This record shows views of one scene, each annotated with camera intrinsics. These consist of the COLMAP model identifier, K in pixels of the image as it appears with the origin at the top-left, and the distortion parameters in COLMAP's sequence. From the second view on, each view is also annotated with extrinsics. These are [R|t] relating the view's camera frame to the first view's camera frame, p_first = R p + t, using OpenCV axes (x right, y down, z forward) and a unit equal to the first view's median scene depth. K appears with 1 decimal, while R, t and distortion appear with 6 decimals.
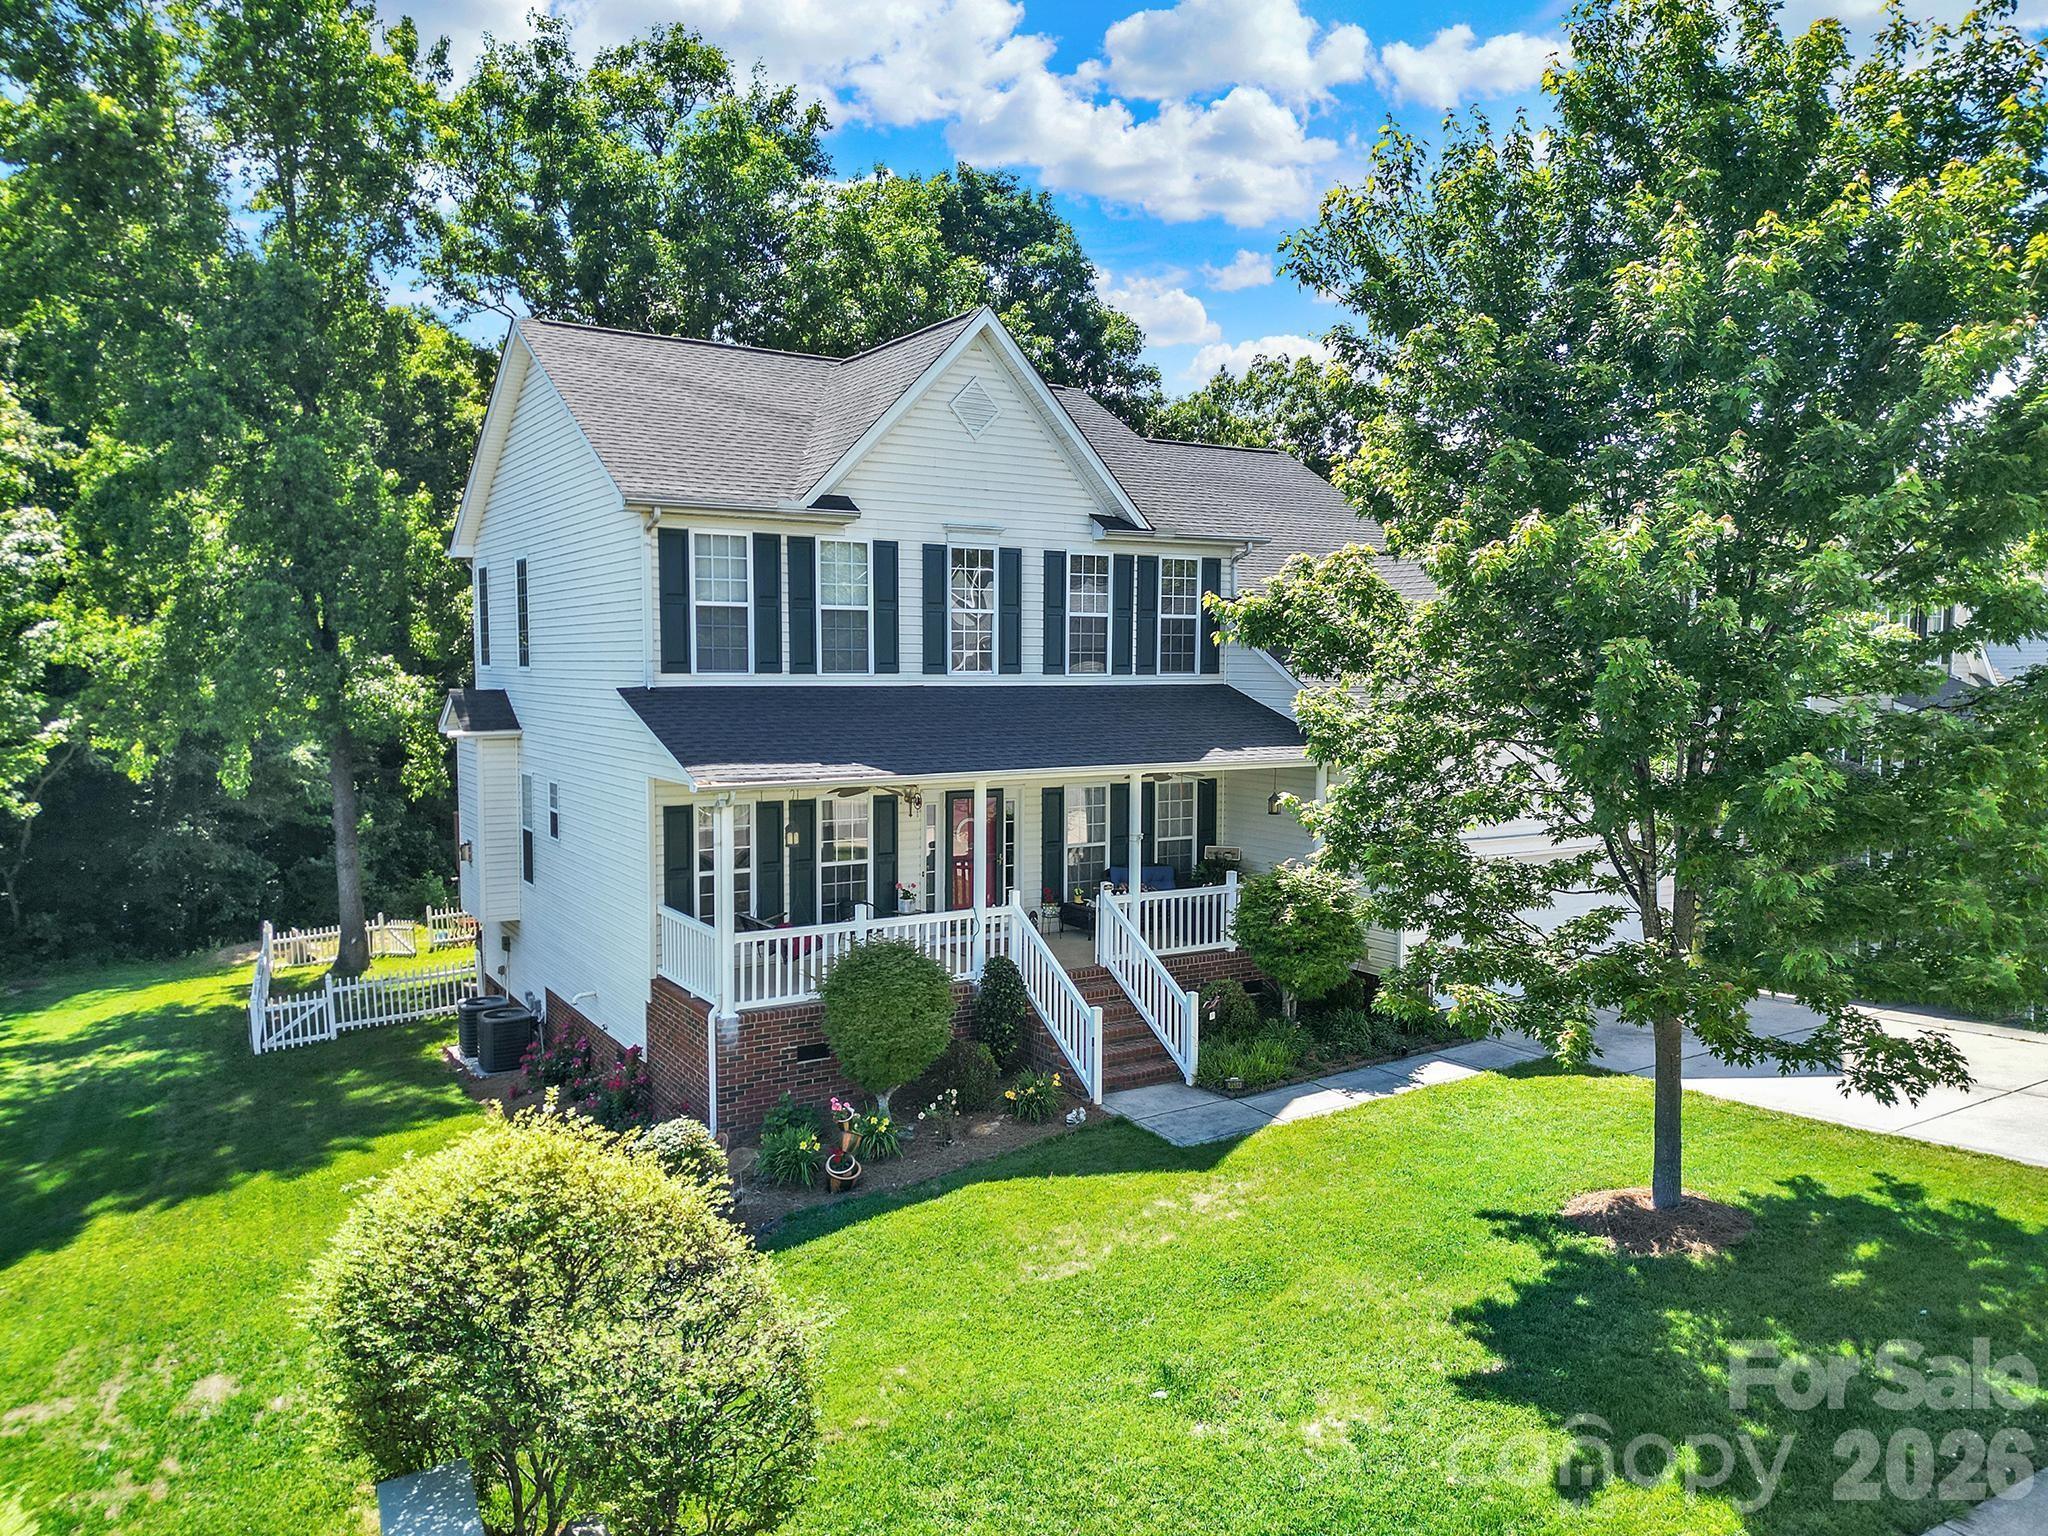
lens RADIAL K [[1459.4, 0, 1024.0], [0, 1459.4, 768.0], [0, 0, 1]] dist [0.078739, -0.081502]
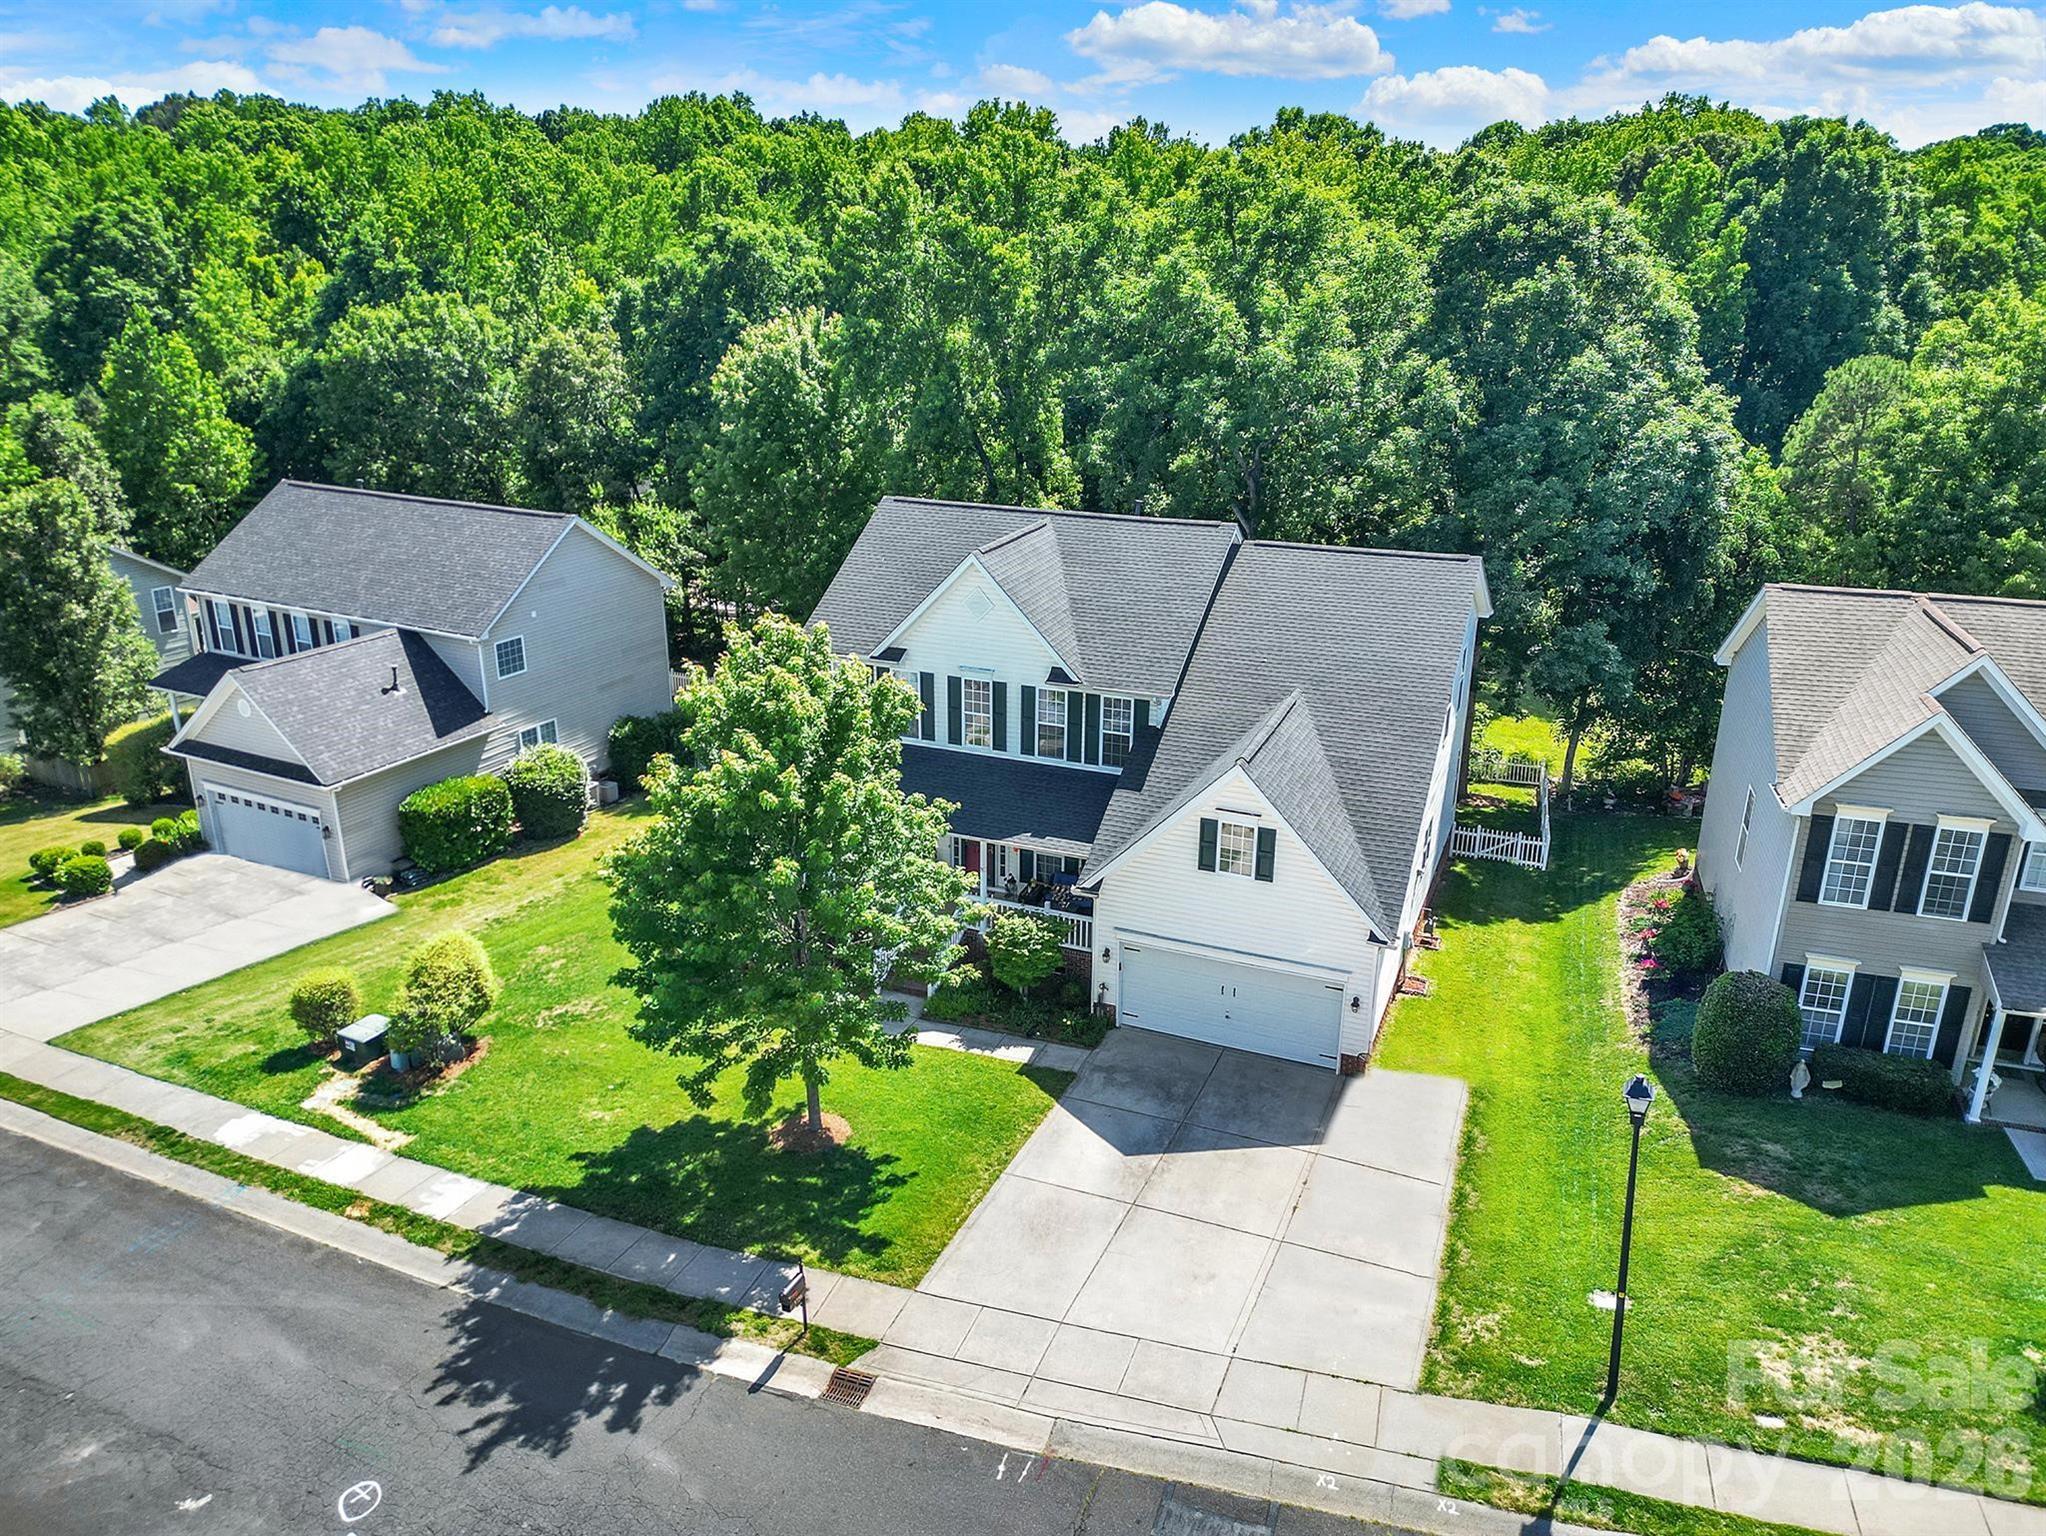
lens RADIAL K [[1457.9, 0, 1023.0], [0, 1457.9, 768.0], [0, 0, 1]] dist [0.078739, -0.081502]
pose [[0.588756, 0.279049, -0.758616, 1.388283], [-0.064465, 0.951741, 0.300057, -0.592996], [0.805736, -0.127756, 0.578332, 0.019391]]
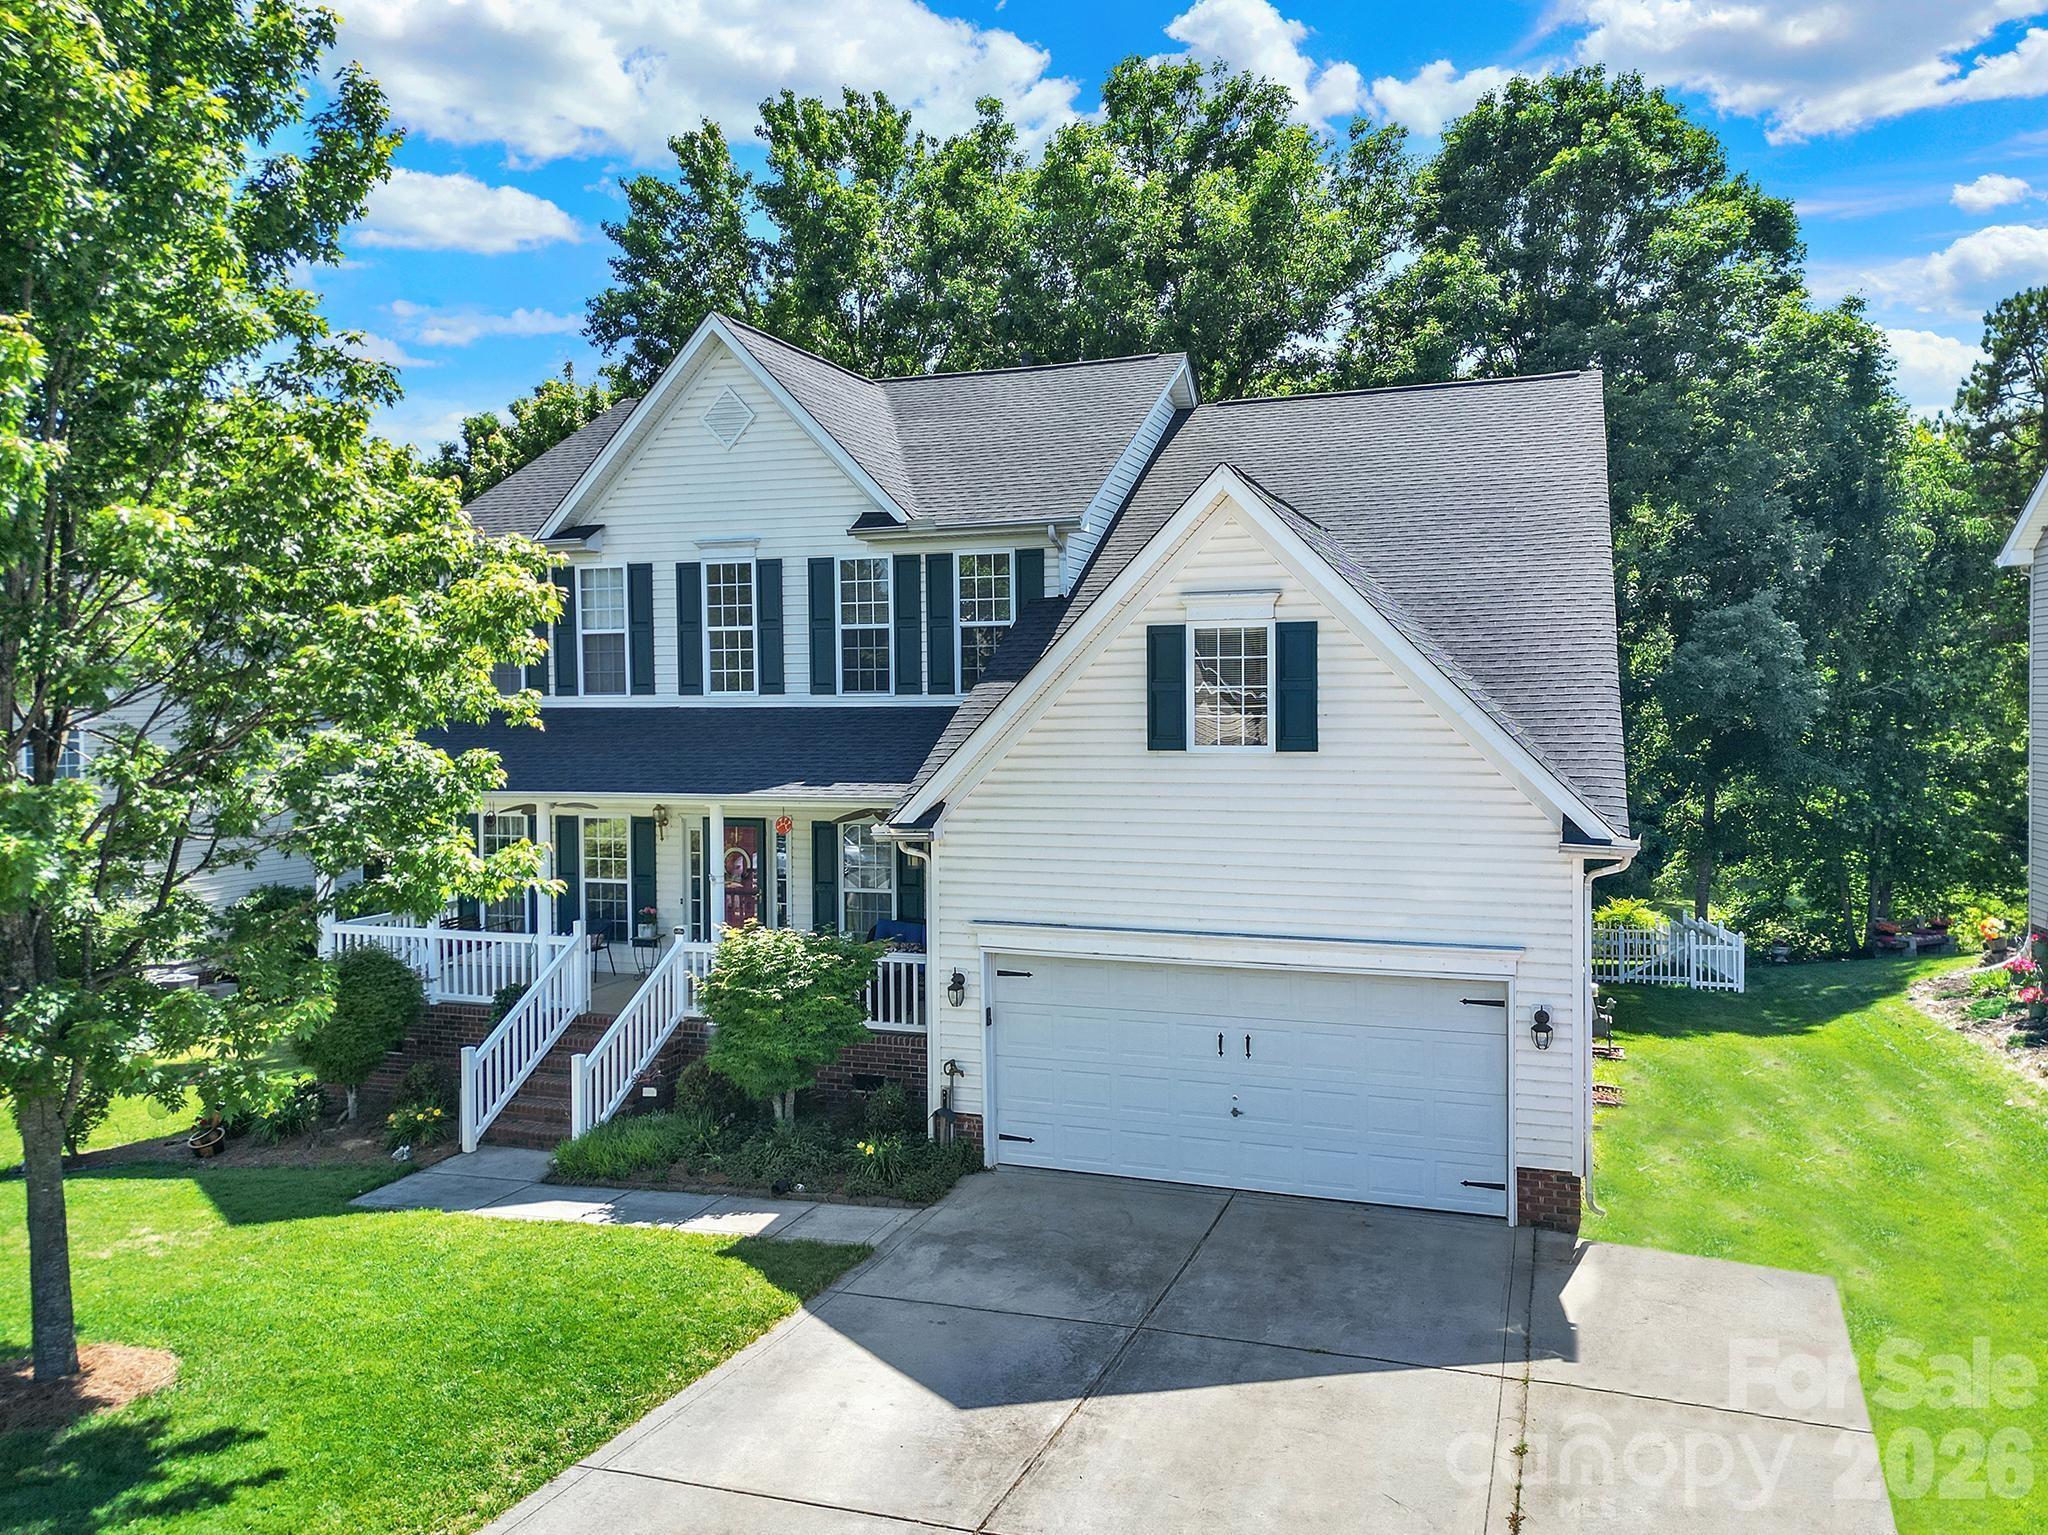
lens RADIAL K [[1477.9, 0, 1048.0], [0, 1477.9, 737.2], [0, 0, 1]] dist [0.082097, -0.072703]
pose [[0.631101, 0.016701, -0.775521, 0.869863], [-0.044396, 0.998907, -0.014617, -0.032876], [0.774429, 0.043655, 0.631153, 0.568501]]
